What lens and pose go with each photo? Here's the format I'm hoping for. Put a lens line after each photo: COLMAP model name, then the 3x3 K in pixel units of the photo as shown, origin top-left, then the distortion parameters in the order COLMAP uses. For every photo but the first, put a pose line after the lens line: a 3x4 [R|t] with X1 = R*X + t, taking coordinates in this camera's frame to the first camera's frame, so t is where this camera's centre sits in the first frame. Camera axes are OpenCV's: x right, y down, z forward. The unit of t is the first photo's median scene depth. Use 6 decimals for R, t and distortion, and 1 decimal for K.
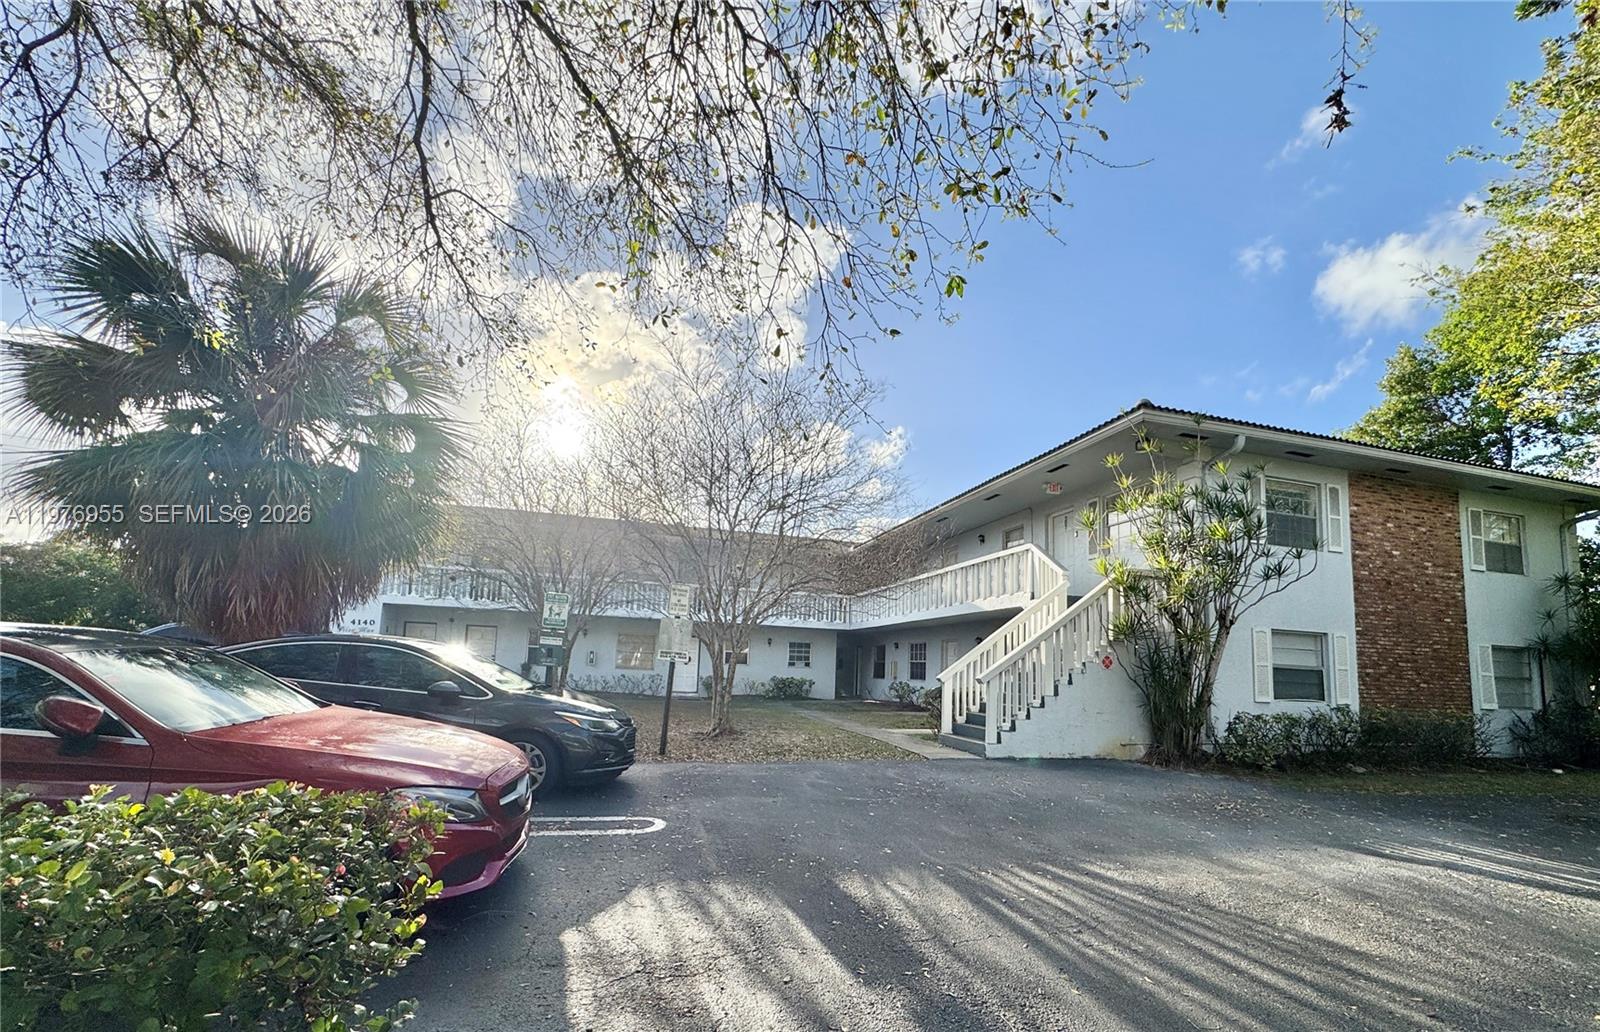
lens RADIAL K [[657.1, 0, 781.9], [0, 657.1, 595.9], [0, 0, 1]] dist [-0.001021, -0.000052]
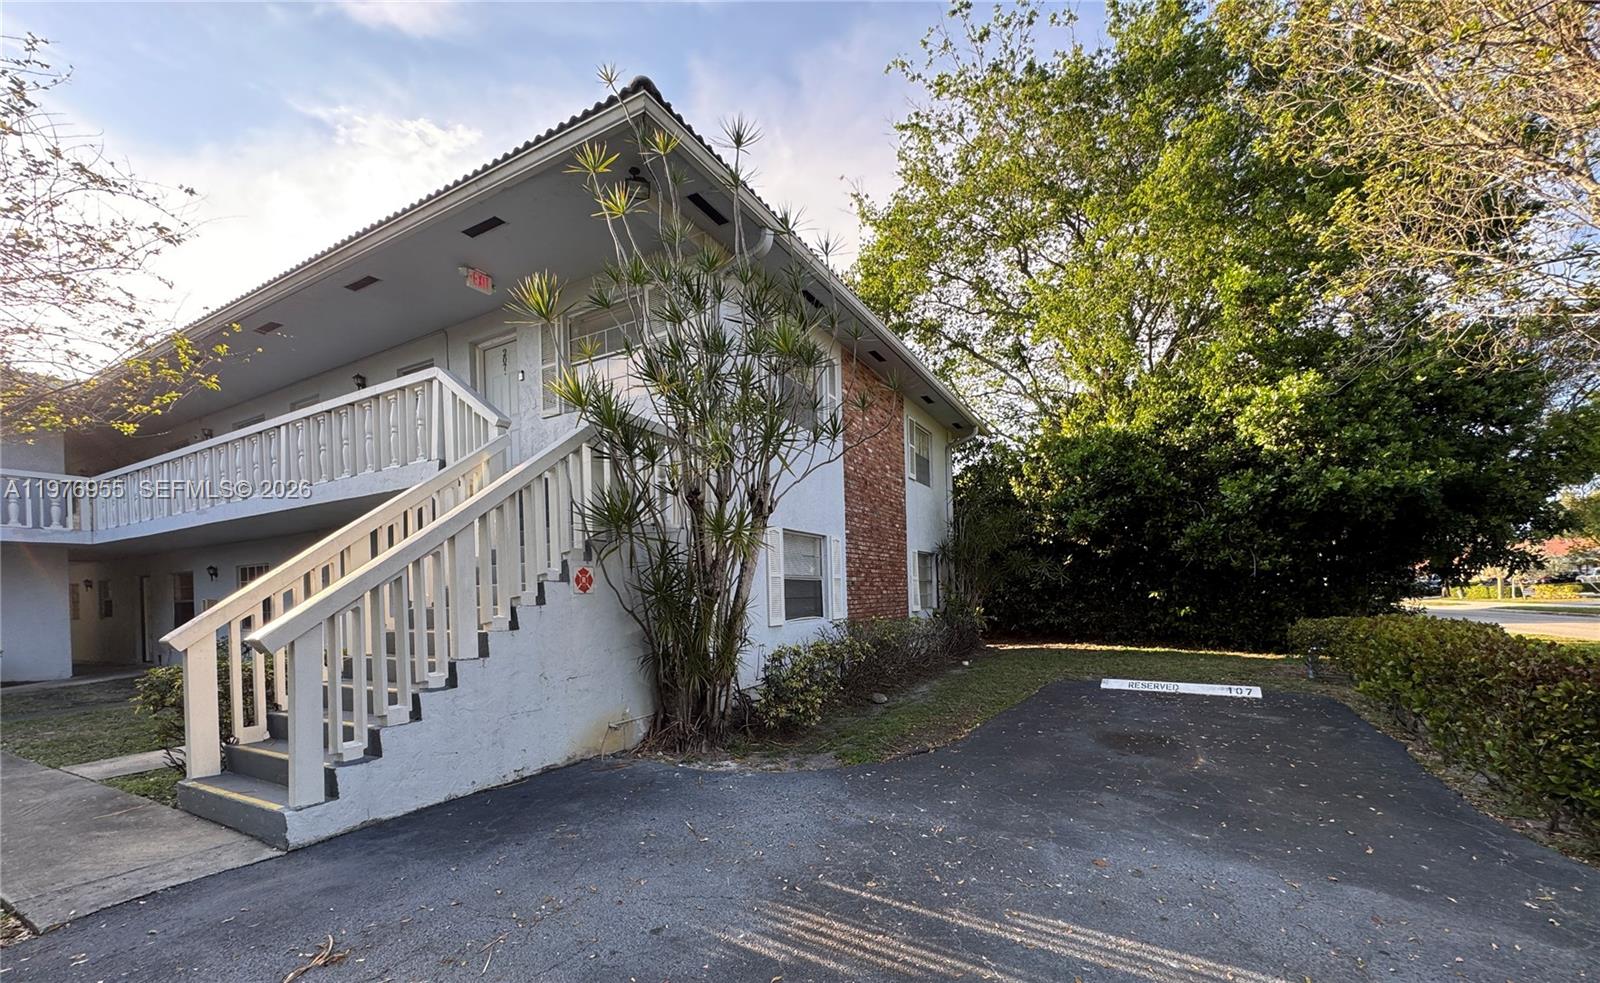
lens RADIAL K [[638.0, 0, 797.5], [0, 638.0, 596.0], [0, 0, 1]] dist [0.004653, -0.000097]
pose [[0.687189, -0.059543, 0.724034, 0.242041], [-0.020077, 0.994698, 0.100857, 0.058043], [-0.726201, -0.083844, 0.682351, 0.525977]]
